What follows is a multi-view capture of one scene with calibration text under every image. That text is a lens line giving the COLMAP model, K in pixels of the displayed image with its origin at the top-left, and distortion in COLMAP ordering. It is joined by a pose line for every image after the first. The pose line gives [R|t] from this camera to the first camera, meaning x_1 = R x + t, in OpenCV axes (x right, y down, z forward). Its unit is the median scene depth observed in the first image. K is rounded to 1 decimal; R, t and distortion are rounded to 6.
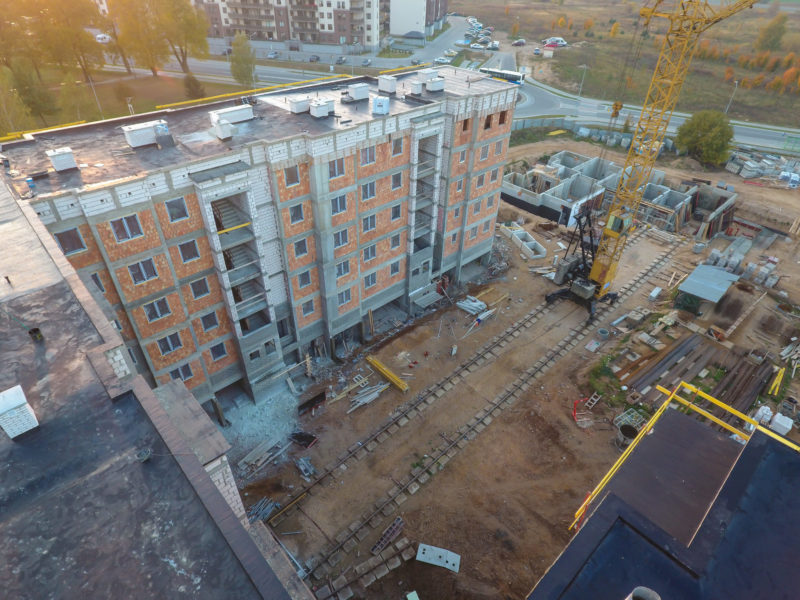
lens RADIAL K [[467.3, 0, 400.0], [0, 467.3, 300.0], [0, 0, 1]] dist [-0.001396, -0.002286]
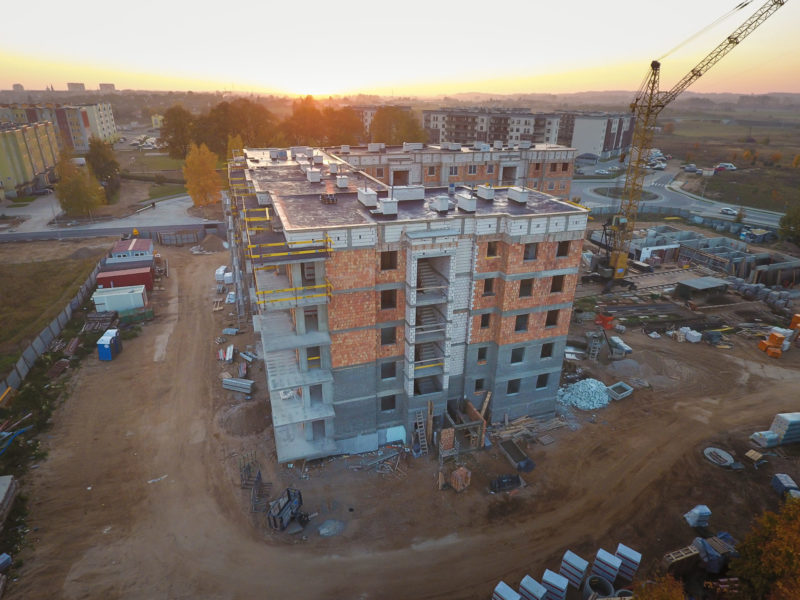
lens RADIAL K [[467.3, 0, 400.0], [0, 467.3, 300.0], [0, 0, 1]] dist [-0.001396, -0.002286]
pose [[0.912212, 0.154087, -0.379640, 0.142052], [-0.242015, 0.950308, -0.195815, 0.197480], [0.330602, 0.270504, 0.904174, -0.216622]]
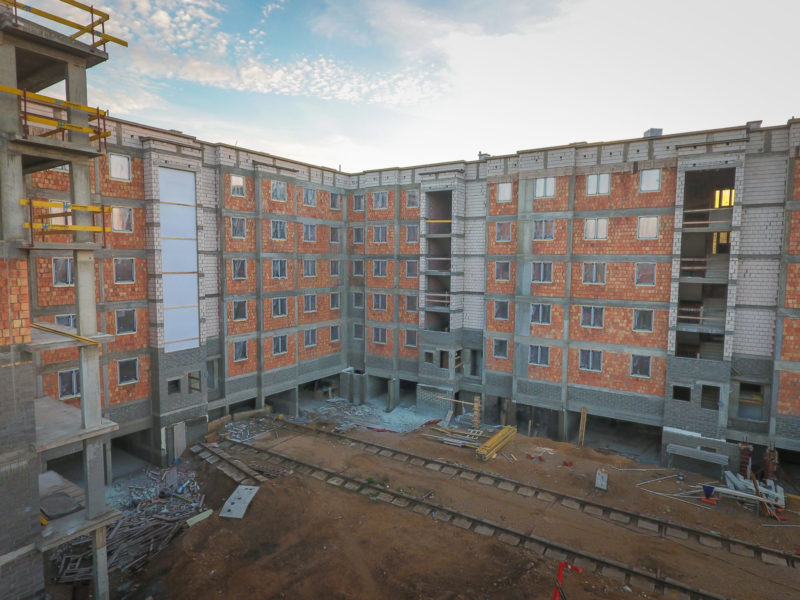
lens RADIAL K [[488.4, 0, 400.0], [0, 488.4, 300.0], [0, 0, 1]] dist [-0.002429, -0.001063]
pose [[0.223494, 0.057363, -0.973016, 0.212898], [-0.594345, 0.799225, -0.089399, 0.045053], [0.772531, 0.598288, 0.212716, 0.191458]]
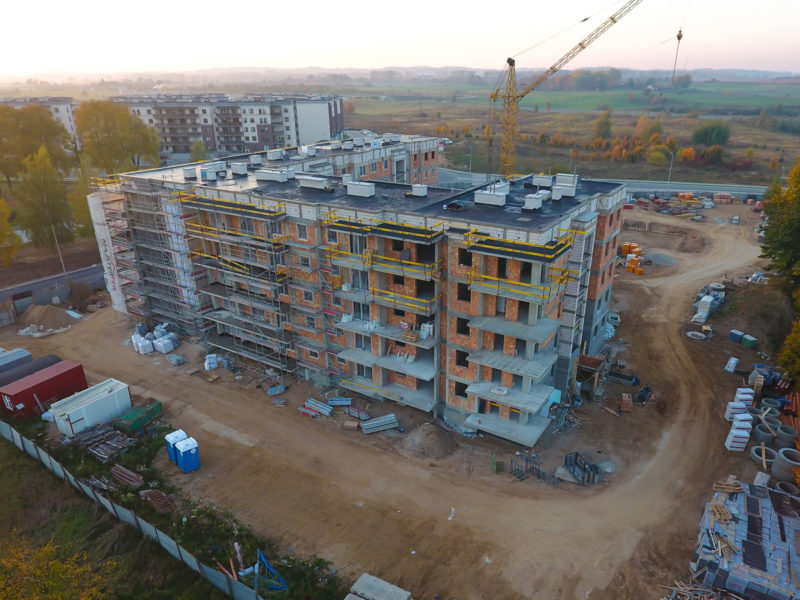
lens RADIAL K [[544.3, 0, 418.2], [0, 544.3, 326.1], [0, 0, 1]] dist [-0.000406, -0.004769]
pose [[0.966419, -0.130589, 0.221317, -0.138290], [0.175111, 0.964993, -0.195255, 0.231085], [-0.188072, 0.227453, 0.955455, -0.300401]]
